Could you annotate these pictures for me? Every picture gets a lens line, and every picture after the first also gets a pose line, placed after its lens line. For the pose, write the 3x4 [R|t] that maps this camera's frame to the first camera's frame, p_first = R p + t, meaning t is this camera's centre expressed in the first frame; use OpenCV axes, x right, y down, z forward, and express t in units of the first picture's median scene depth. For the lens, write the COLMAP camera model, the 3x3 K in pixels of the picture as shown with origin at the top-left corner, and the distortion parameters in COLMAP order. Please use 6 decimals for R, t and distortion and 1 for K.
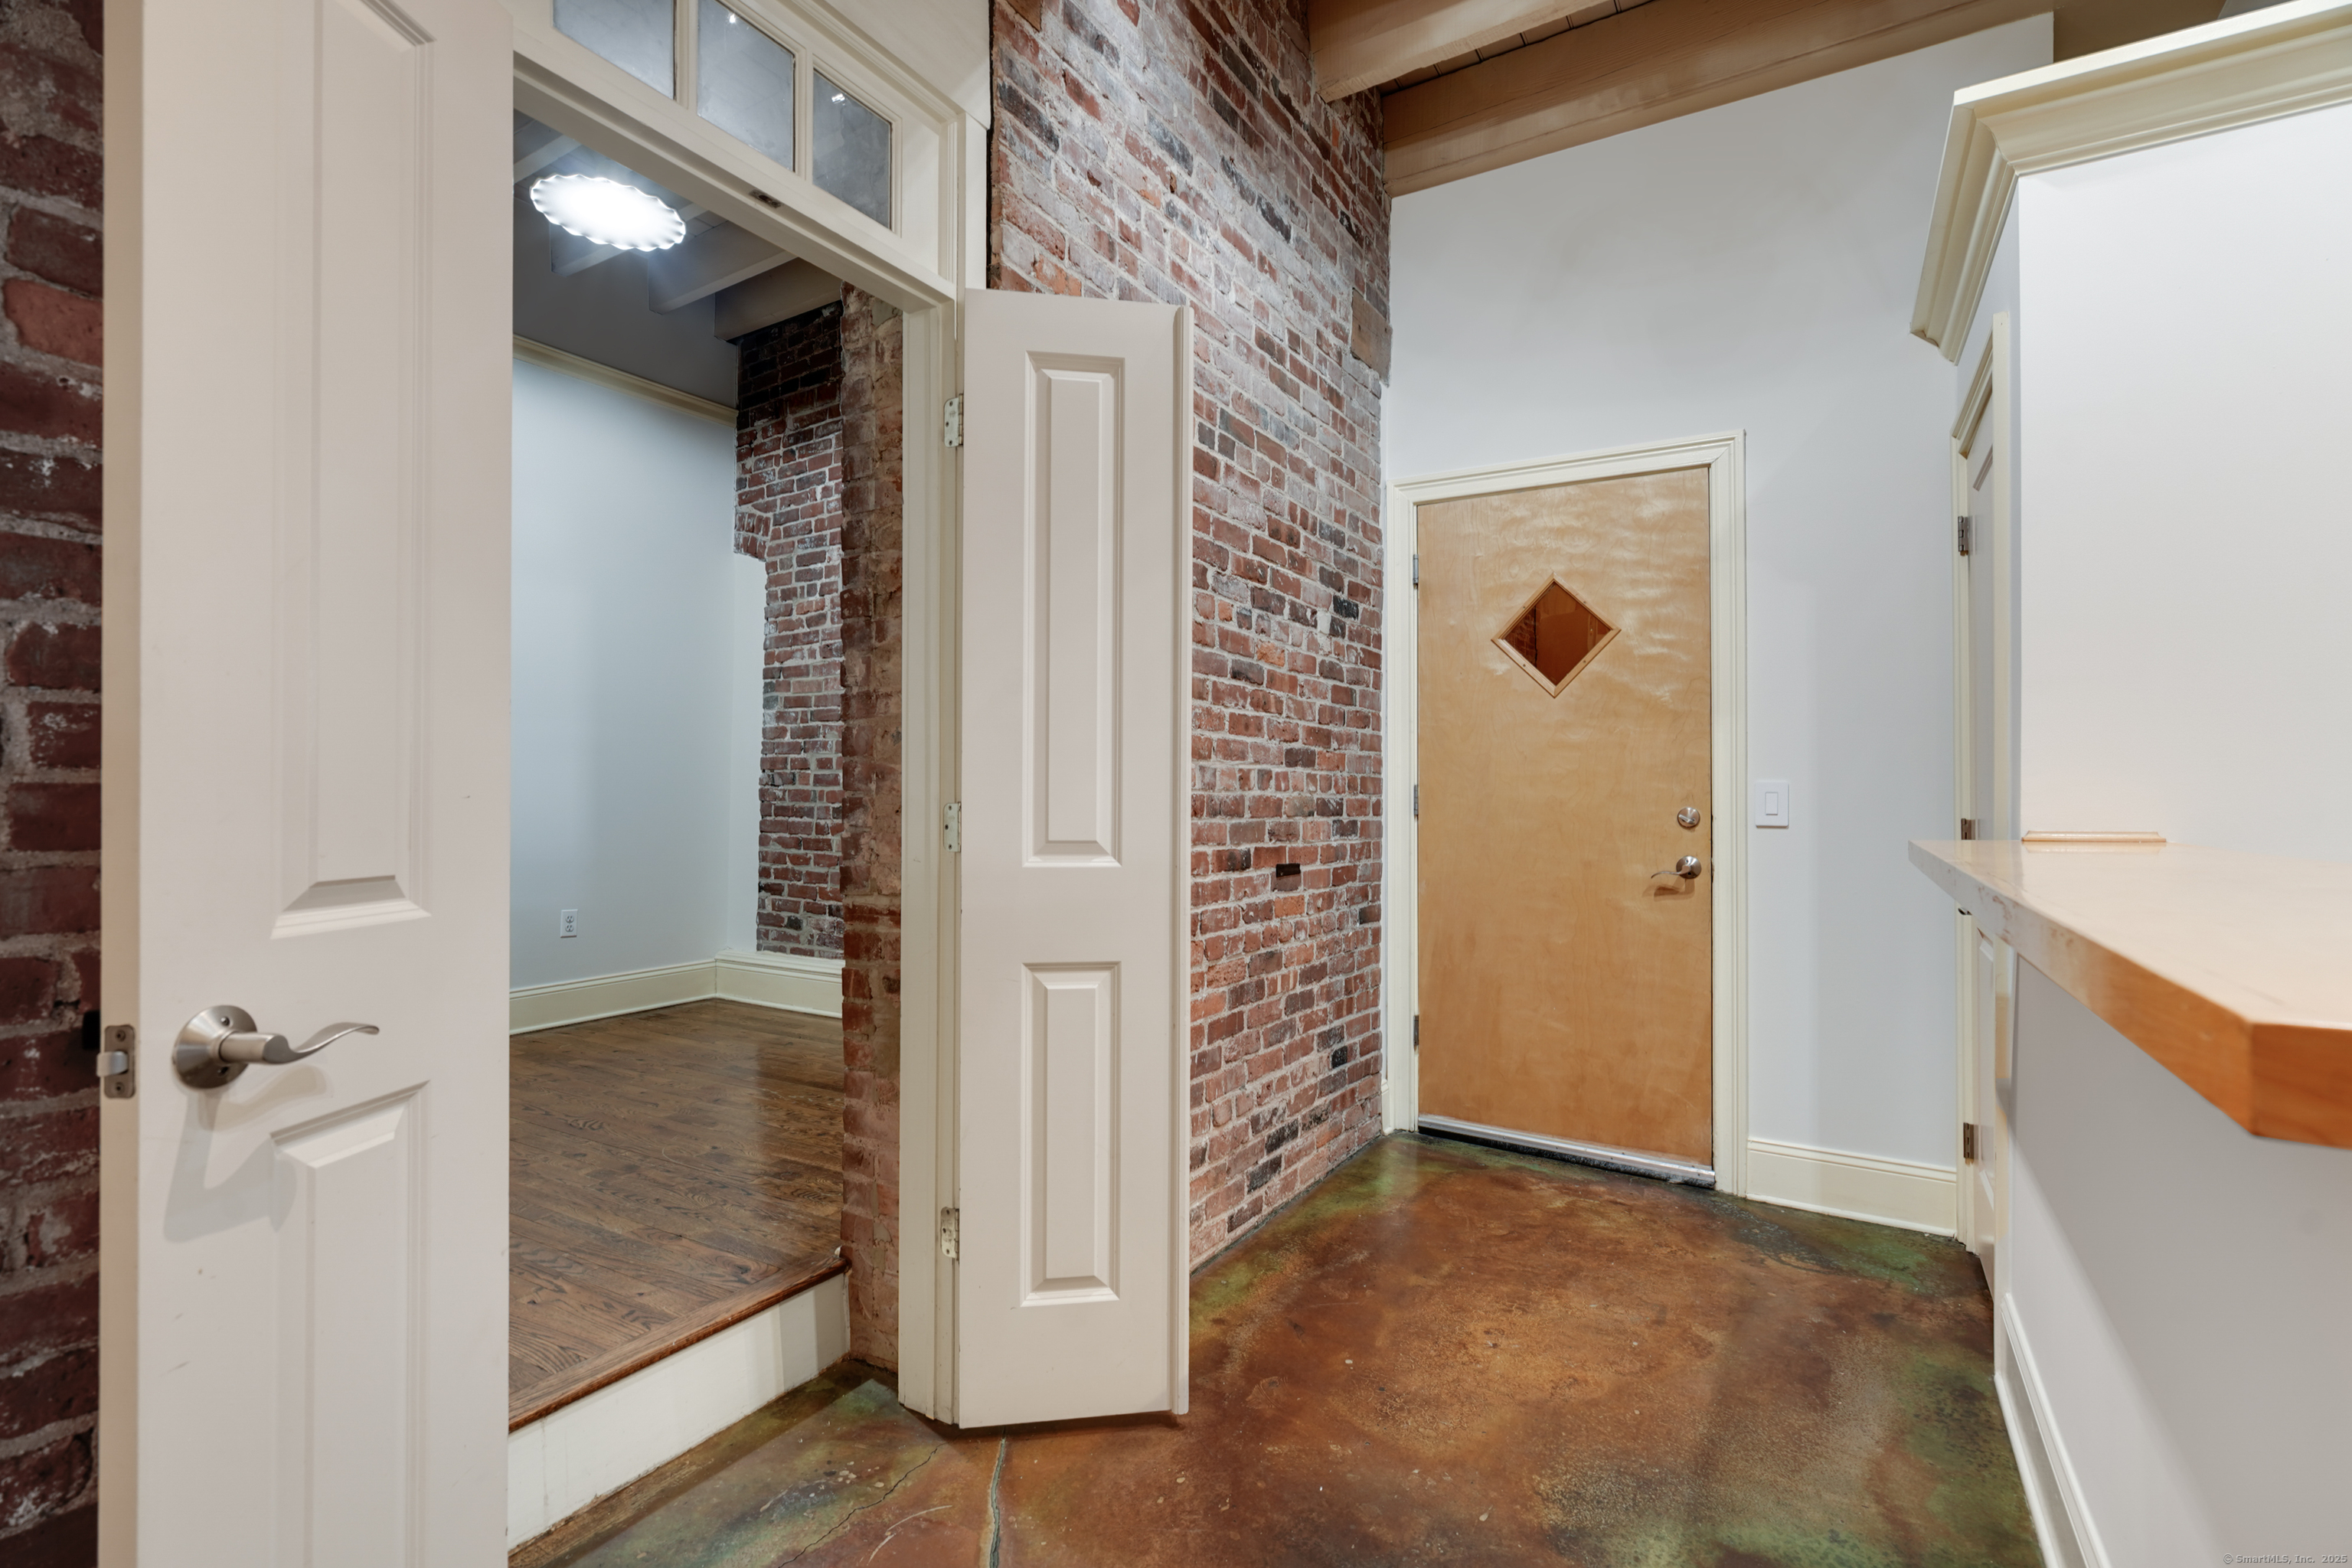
lens RADIAL K [[1082.8, 0, 1182.0], [0, 1082.8, 780.9], [0, 0, 1]] dist [-0.006797, 0.002590]
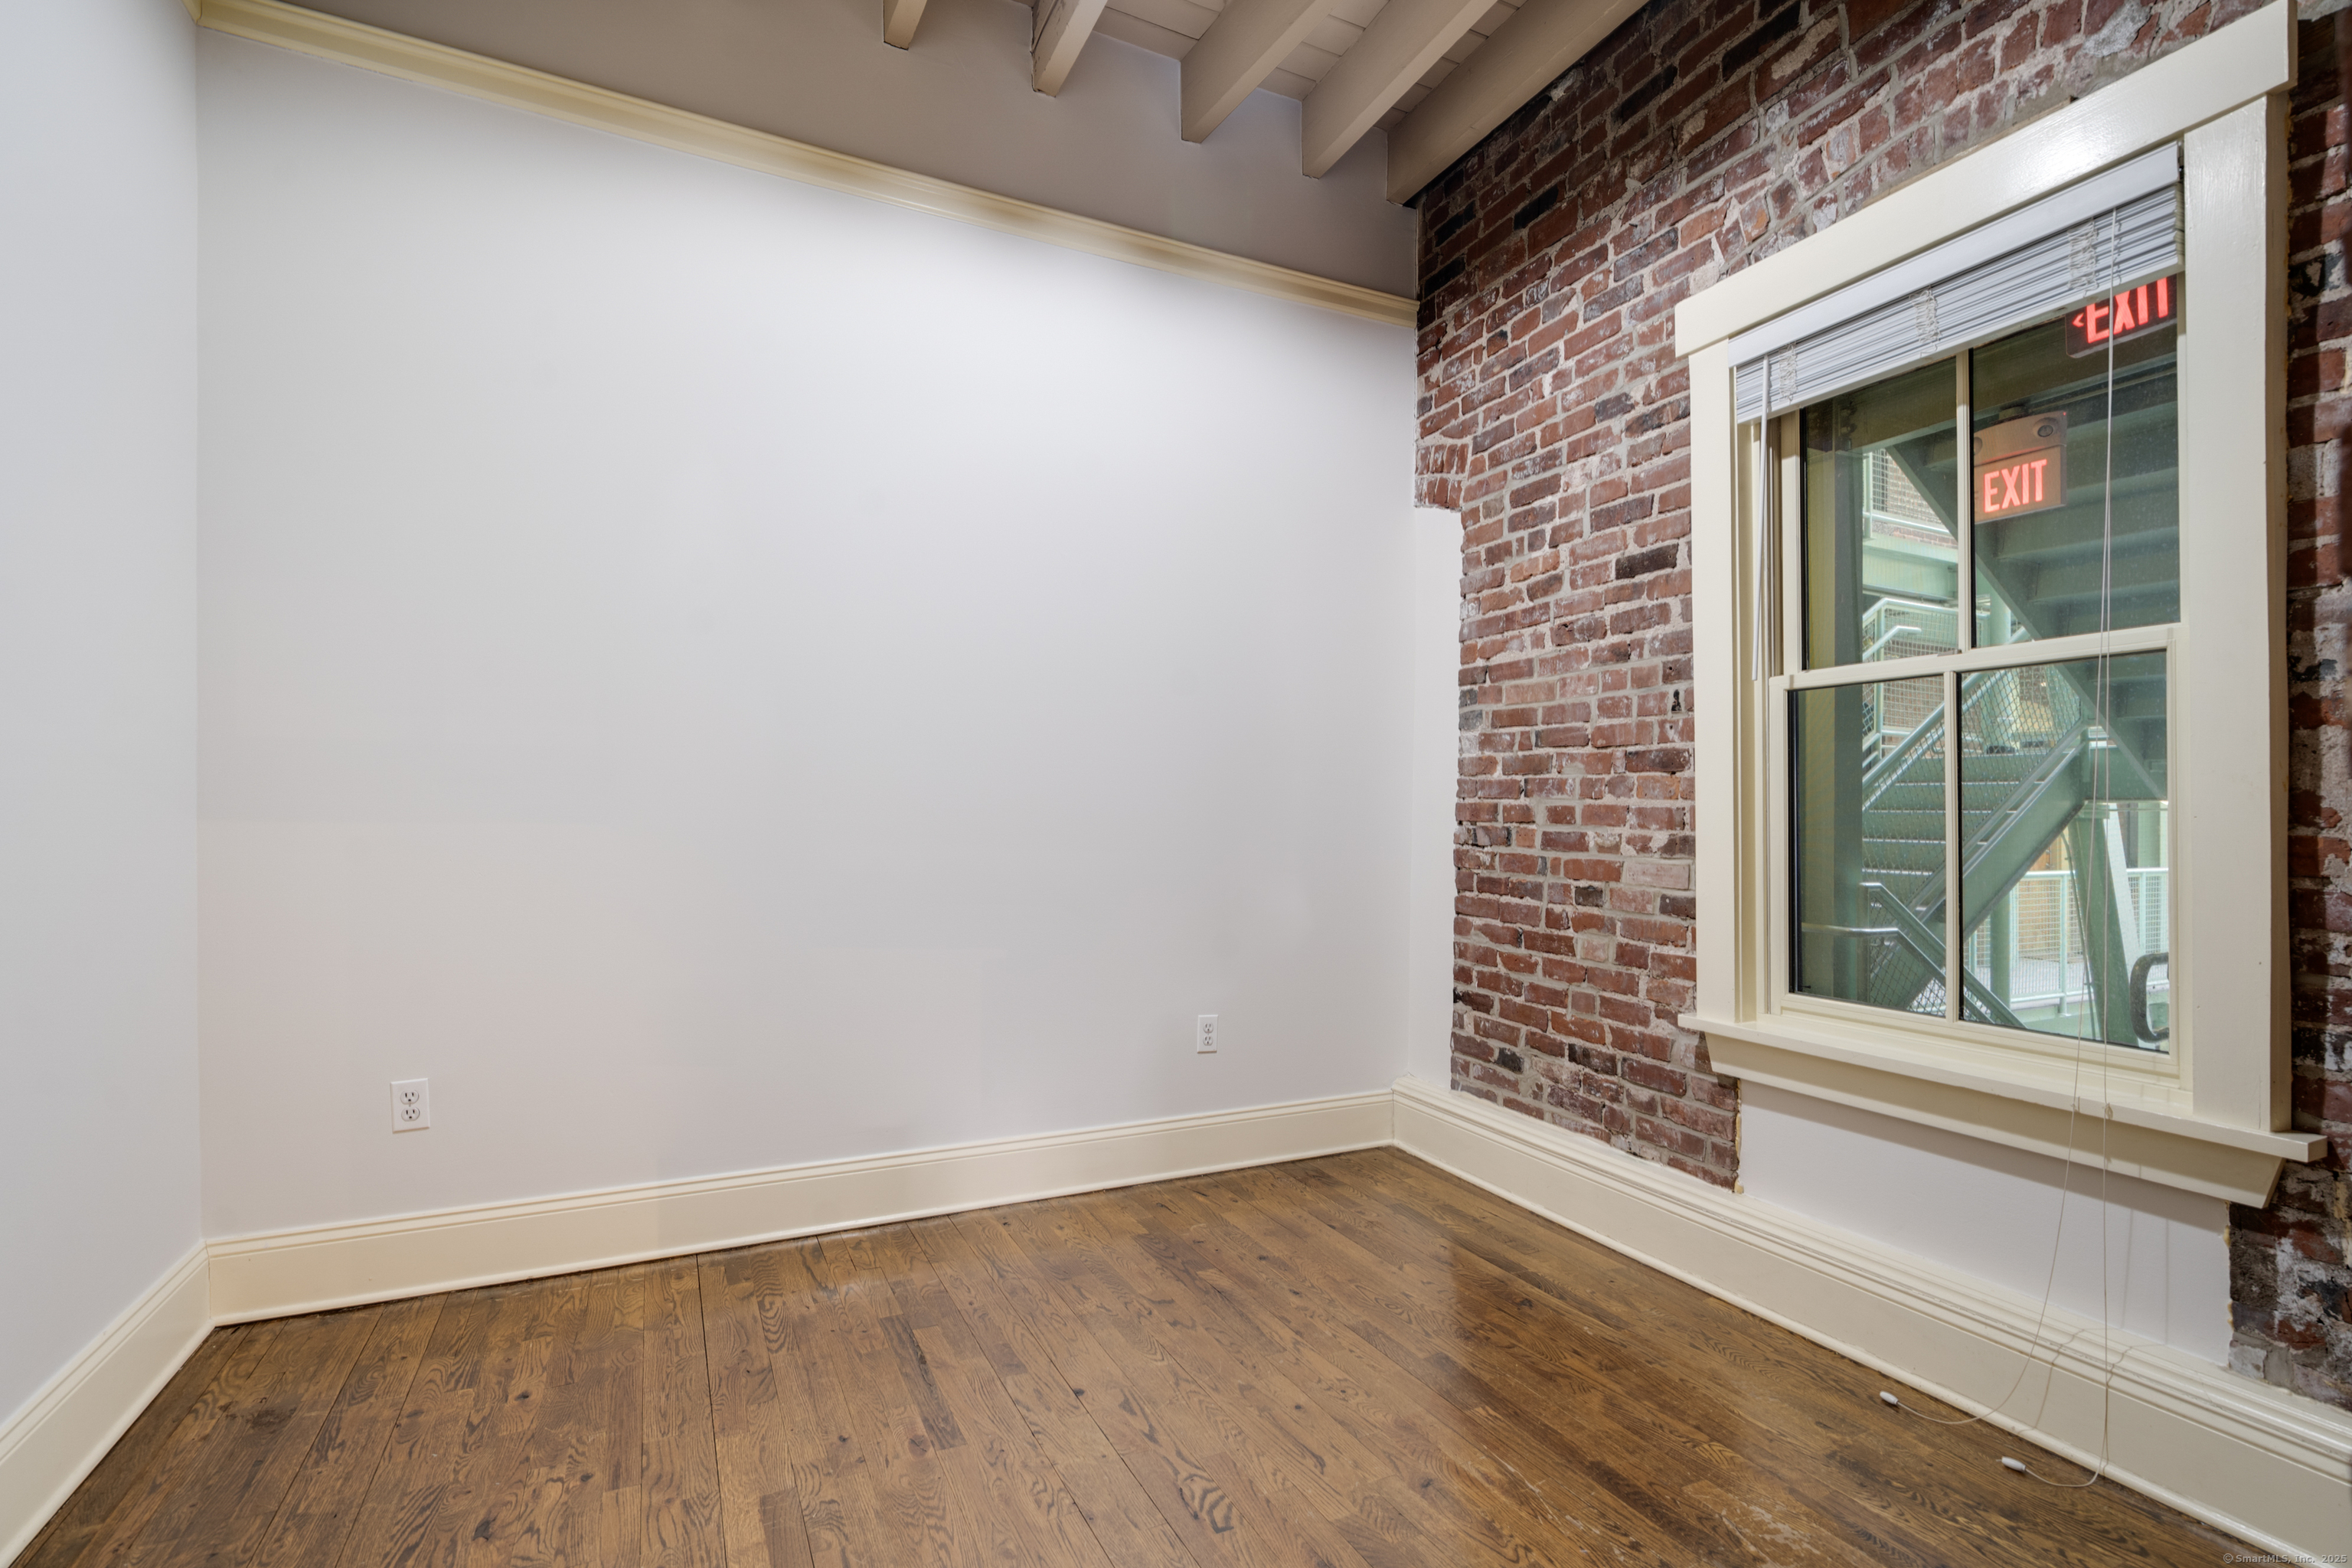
lens RADIAL K [[1082.8, 0, 1183.9], [0, 1082.8, 791.9], [0, 0, 1]] dist [-0.006797, 0.002590]
pose [[0.842414, -0.006142, -0.538795, -0.171752], [0.003641, 0.999977, -0.005705, -0.025577], [0.538818, 0.002844, 0.842417, 0.346739]]
